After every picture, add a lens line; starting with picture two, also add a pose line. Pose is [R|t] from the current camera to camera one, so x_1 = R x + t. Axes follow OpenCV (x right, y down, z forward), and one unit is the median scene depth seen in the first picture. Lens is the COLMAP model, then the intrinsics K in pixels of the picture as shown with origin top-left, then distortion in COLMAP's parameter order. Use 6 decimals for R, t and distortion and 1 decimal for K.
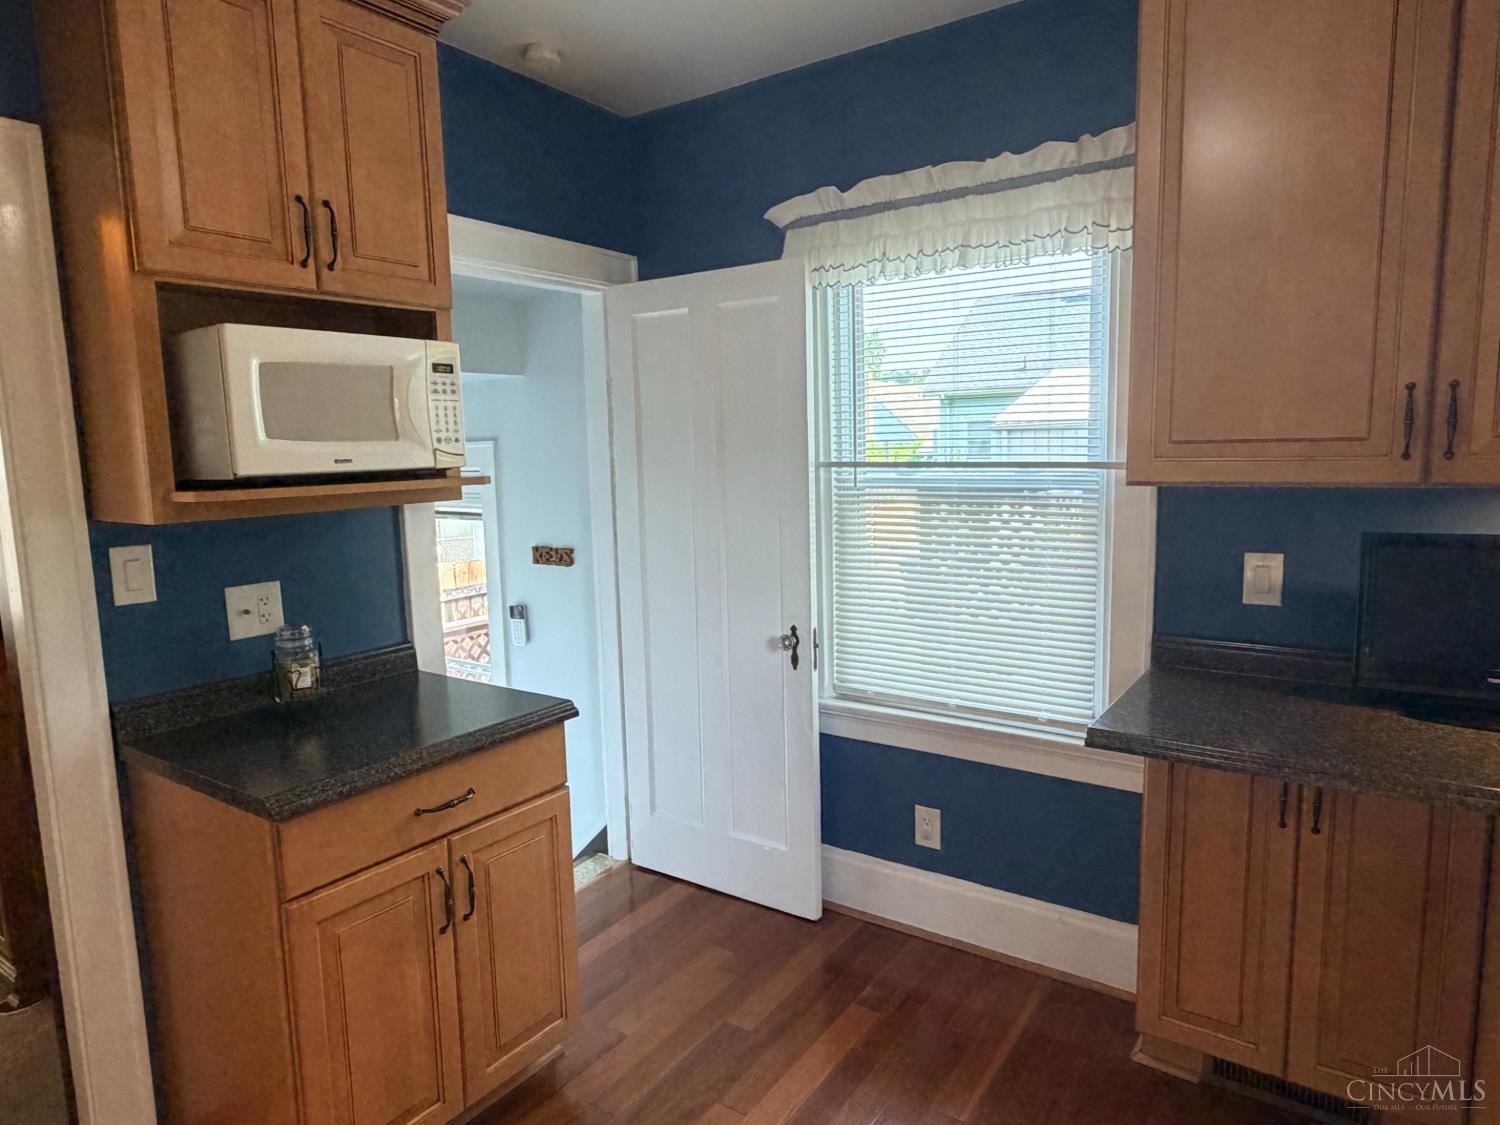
lens RADIAL K [[922.8, 0, 755.6], [0, 922.8, 560.7], [0, 0, 1]] dist [-0.001804, -0.000570]
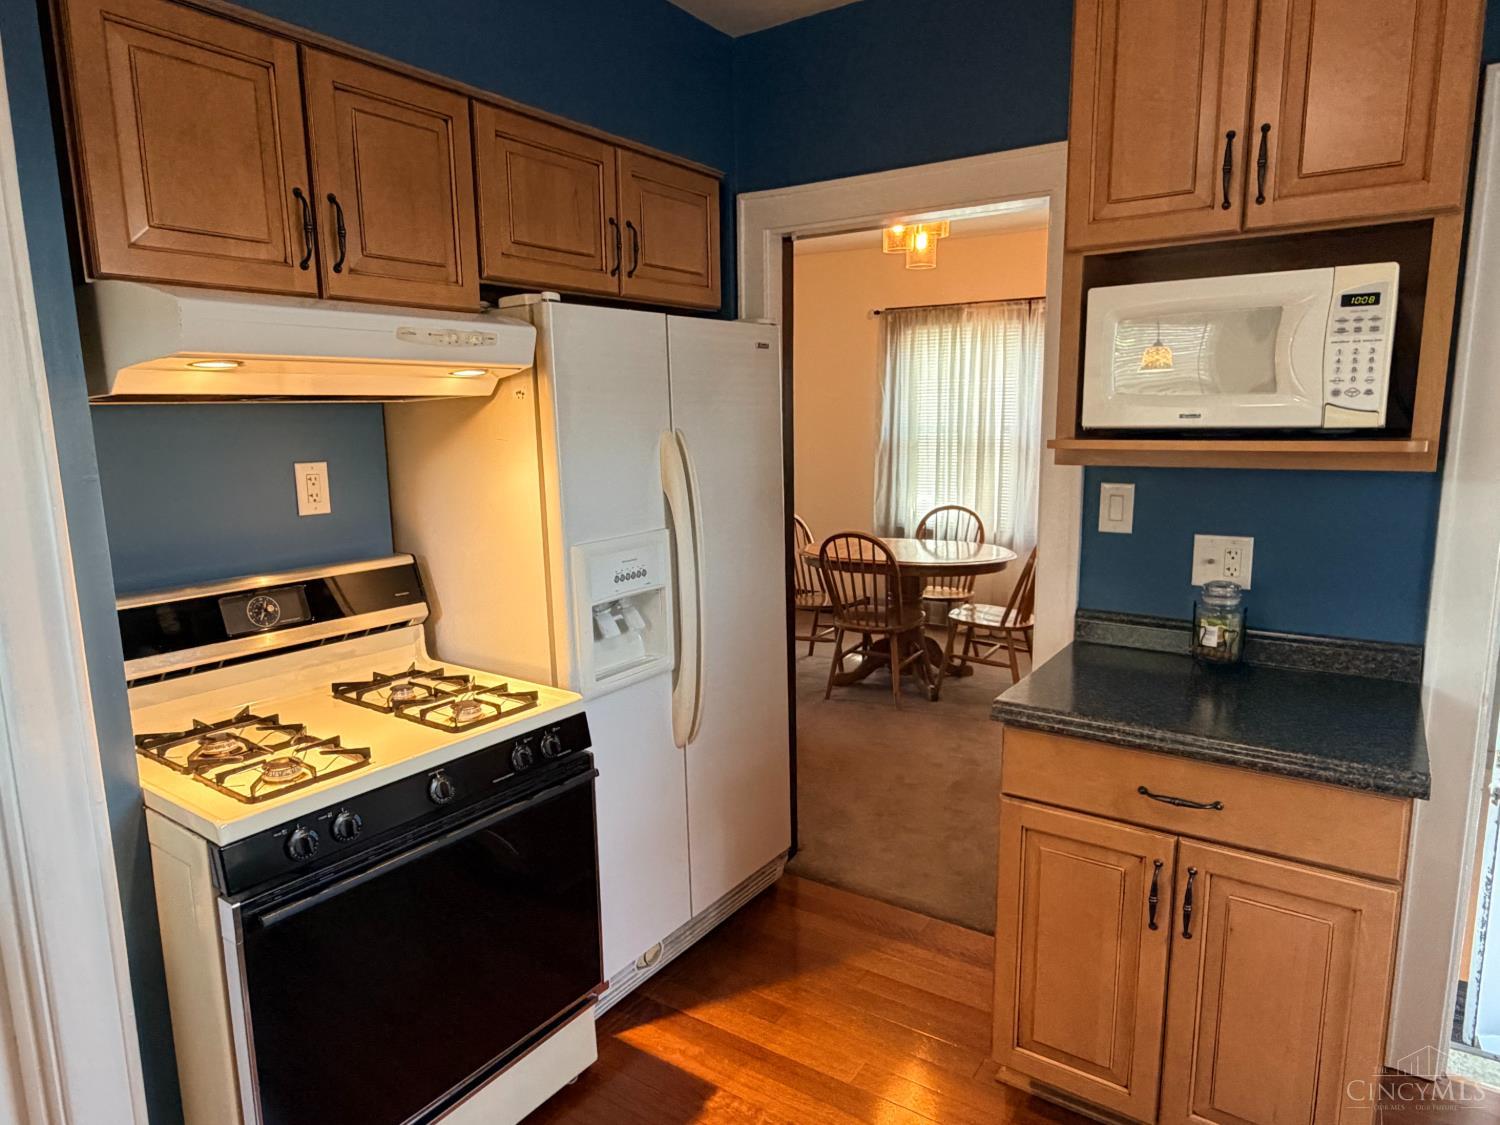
lens RADIAL K [[922.8, 0, 756.4], [0, 922.8, 565.9], [0, 0, 1]] dist [-0.001804, -0.000570]
pose [[0.011305, 0.190773, -0.981569, 0.467411], [-0.111072, 0.975797, 0.188372, -0.079546], [0.993748, 0.106896, 0.032221, 0.494487]]
